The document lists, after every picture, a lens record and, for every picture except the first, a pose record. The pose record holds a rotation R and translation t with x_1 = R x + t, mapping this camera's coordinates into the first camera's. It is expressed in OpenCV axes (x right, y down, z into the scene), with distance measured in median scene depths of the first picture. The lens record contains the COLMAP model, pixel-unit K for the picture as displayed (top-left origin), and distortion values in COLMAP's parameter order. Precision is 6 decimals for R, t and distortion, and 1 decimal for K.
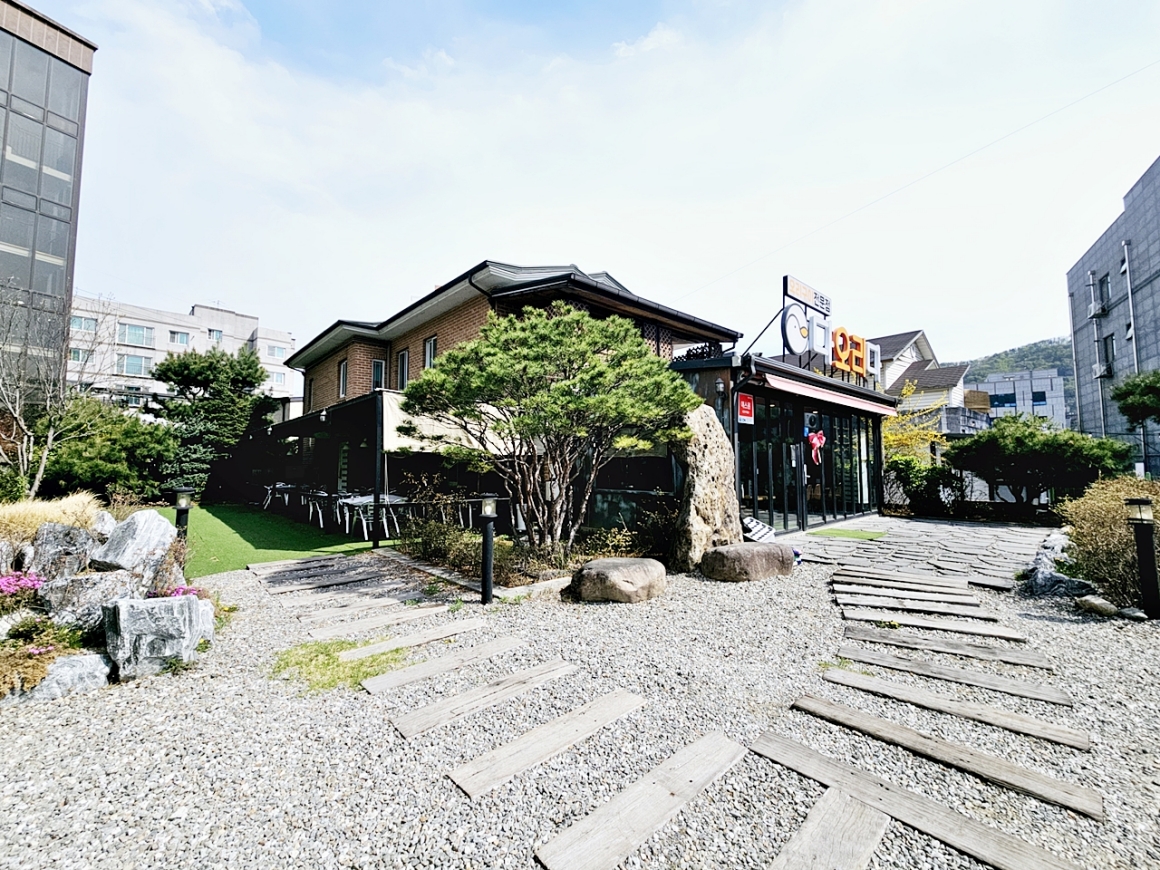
lens RADIAL K [[475.2, 0, 579.7], [0, 475.2, 433.8], [0, 0, 1]] dist [-0.000755, 0.000155]
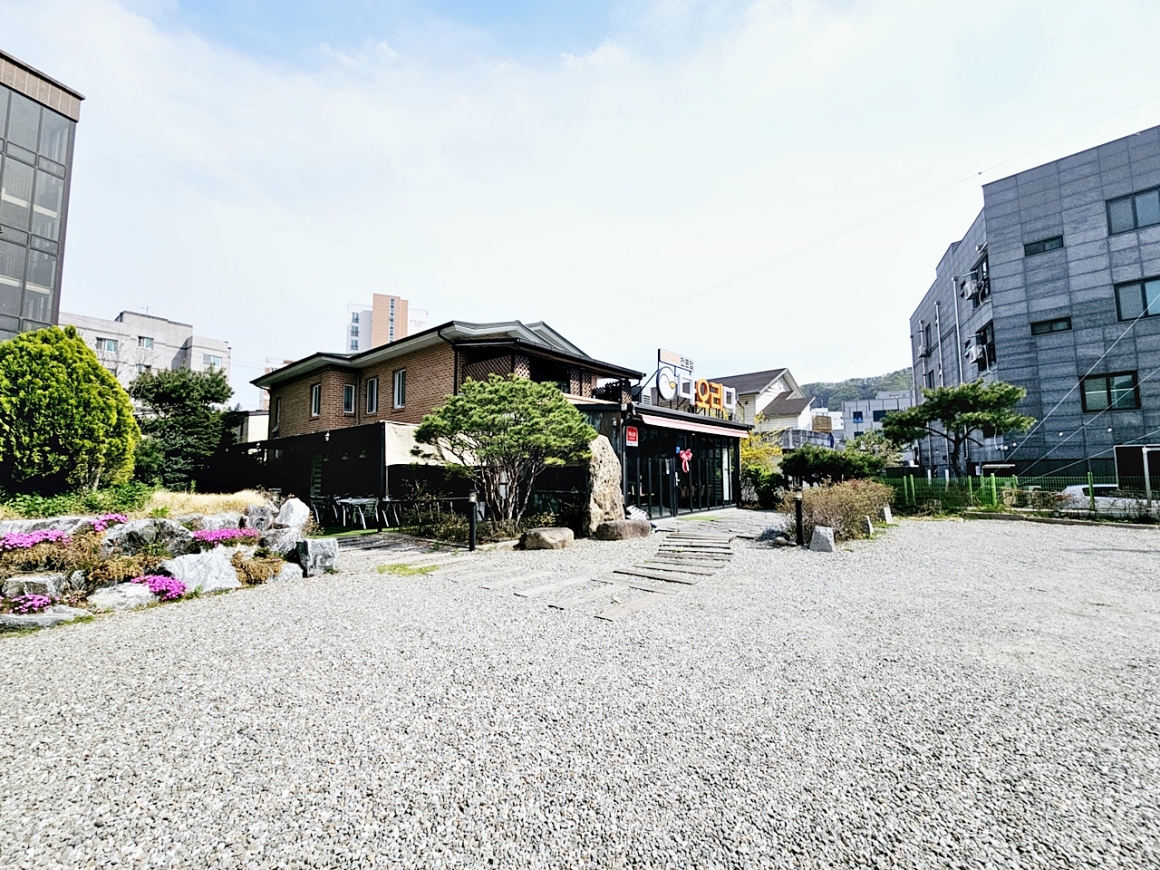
lens RADIAL K [[473.8, 0, 580.0], [0, 473.8, 435.0], [0, 0, 1]] dist [-0.004429, 0.002124]
pose [[0.991549, 0.005729, 0.129604, -0.017253], [-0.003879, 0.999887, -0.014523, -0.035265], [-0.129672, 0.013898, 0.991459, -0.522888]]
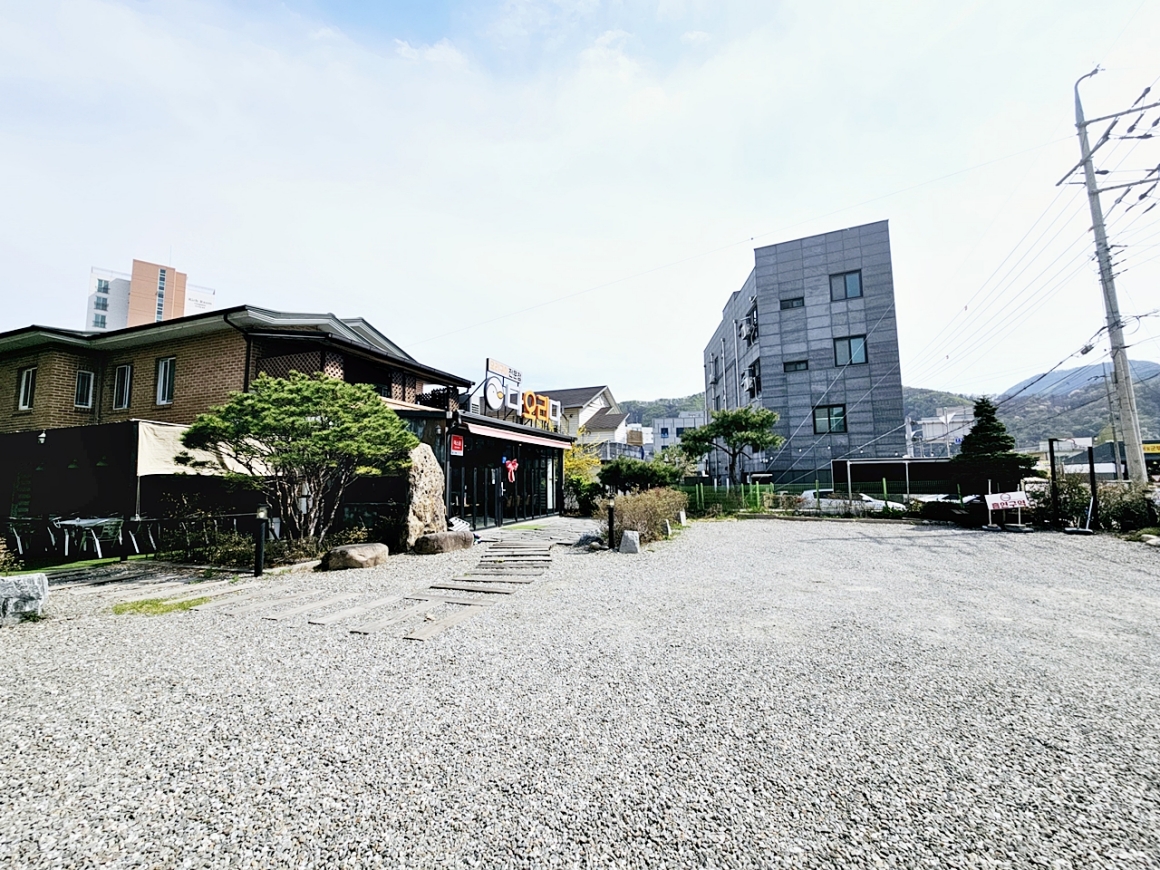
lens RADIAL K [[473.8, 0, 580.0], [0, 473.8, 435.0], [0, 0, 1]] dist [-0.004429, 0.002124]
pose [[0.884902, 0.035436, 0.464428, -0.002820], [-0.019398, 0.999040, -0.039266, -0.035537], [-0.465374, 0.025737, 0.884740, -0.525349]]
